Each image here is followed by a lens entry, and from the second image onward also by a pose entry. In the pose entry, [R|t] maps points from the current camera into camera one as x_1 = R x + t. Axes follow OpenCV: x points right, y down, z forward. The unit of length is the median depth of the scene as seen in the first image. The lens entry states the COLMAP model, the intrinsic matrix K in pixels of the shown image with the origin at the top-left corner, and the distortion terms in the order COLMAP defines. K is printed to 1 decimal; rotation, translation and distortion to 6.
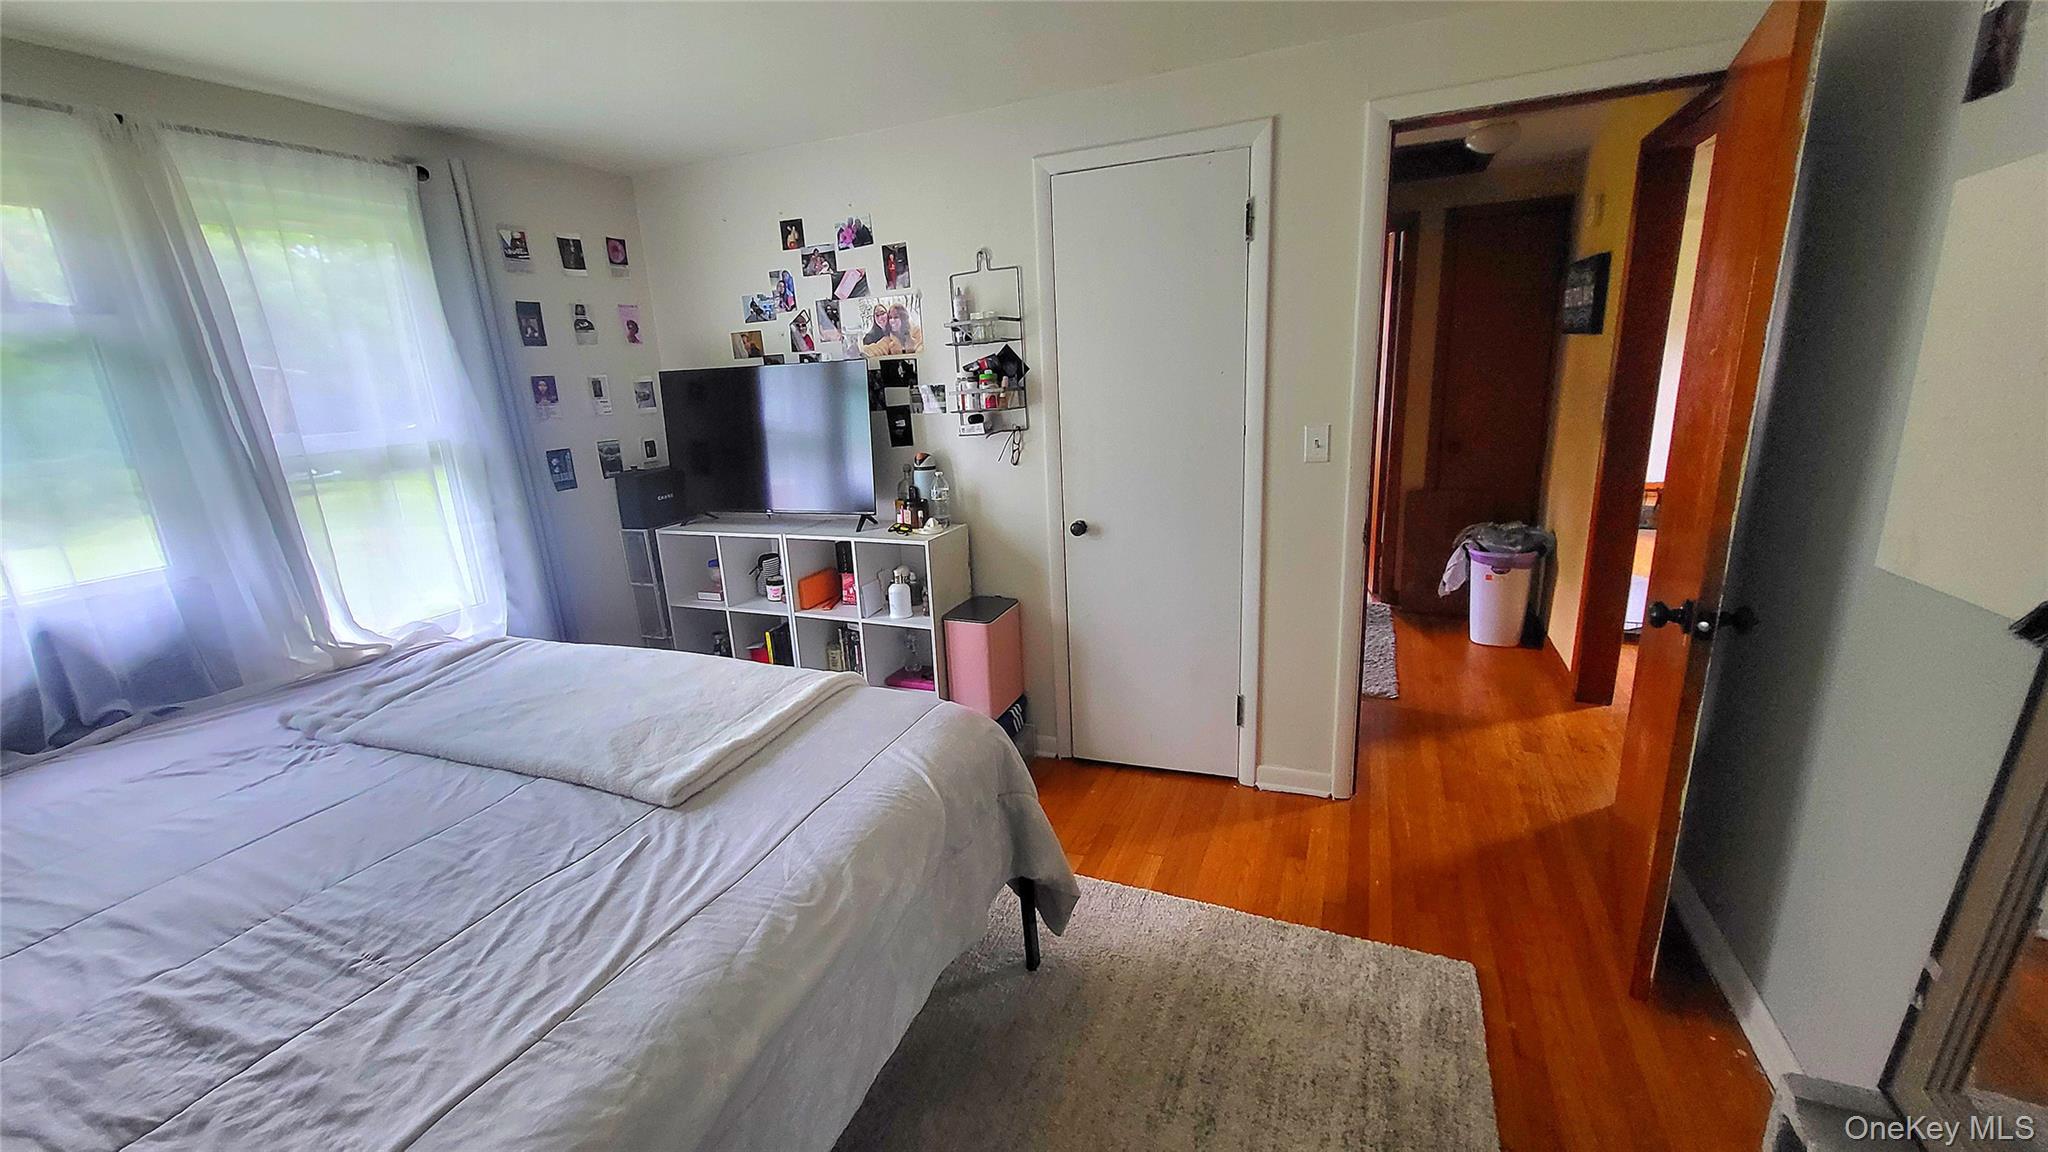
lens RADIAL K [[802.3, 0, 1018.8], [0, 802.3, 578.7], [0, 0, 1]] dist [-0.002464, 0.000461]
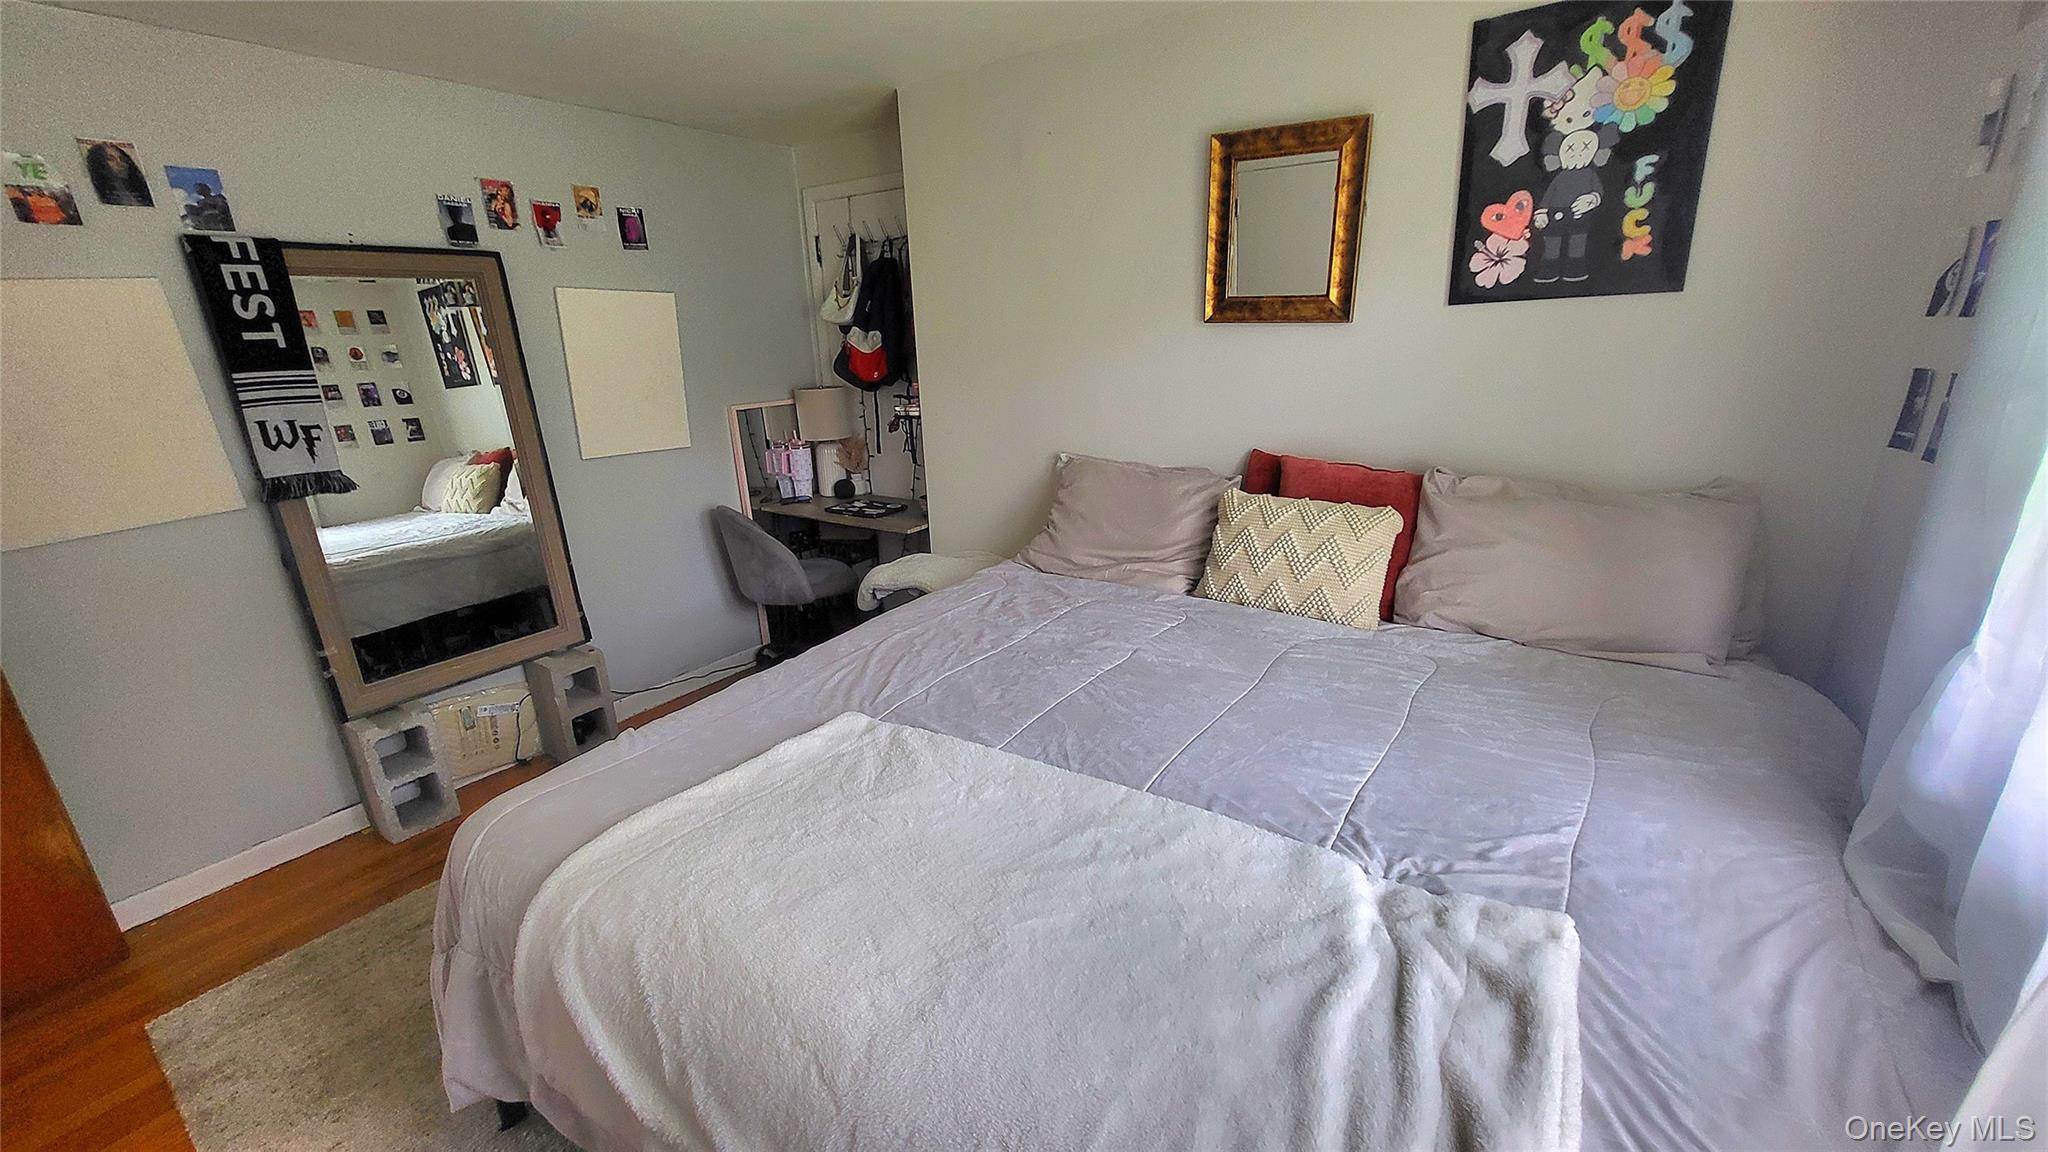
lens RADIAL K [[802.3, 0, 1021.8], [0, 802.3, 579.3], [0, 0, 1]] dist [-0.002464, 0.000461]
pose [[-0.977705, 0.023173, 0.208701, -0.472571], [0.131112, 0.843711, 0.520539, -0.215015], [-0.164021, 0.536297, -0.827939, 0.921542]]
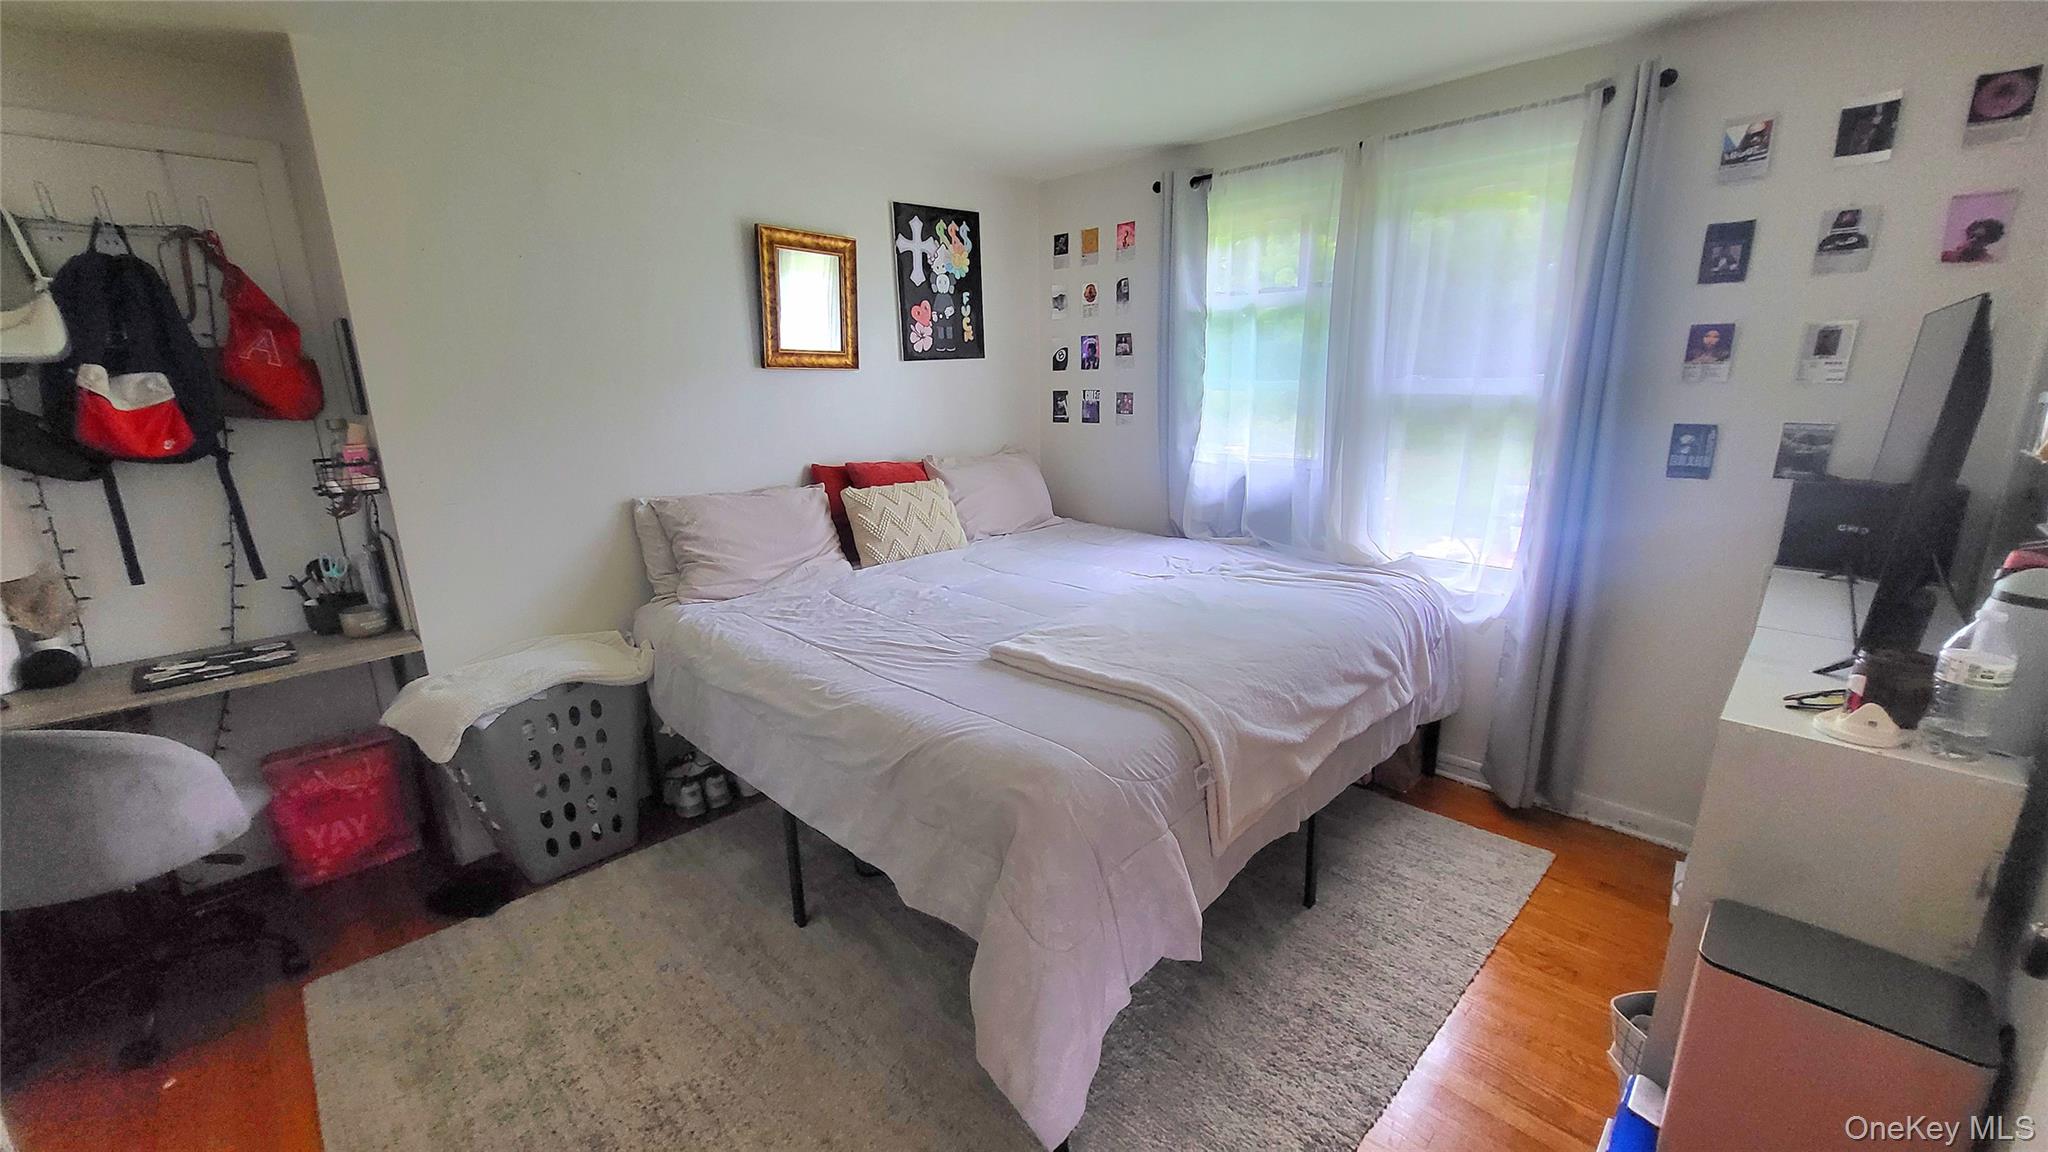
lens RADIAL K [[802.3, 0, 1015.3], [0, 802.3, 582.8], [0, 0, 1]] dist [-0.002464, 0.000461]
pose [[-0.372741, 0.295998, -0.879460, 0.391478], [-0.204007, 0.898432, 0.388847, -0.202201], [0.905232, 0.324355, -0.274497, 0.724377]]
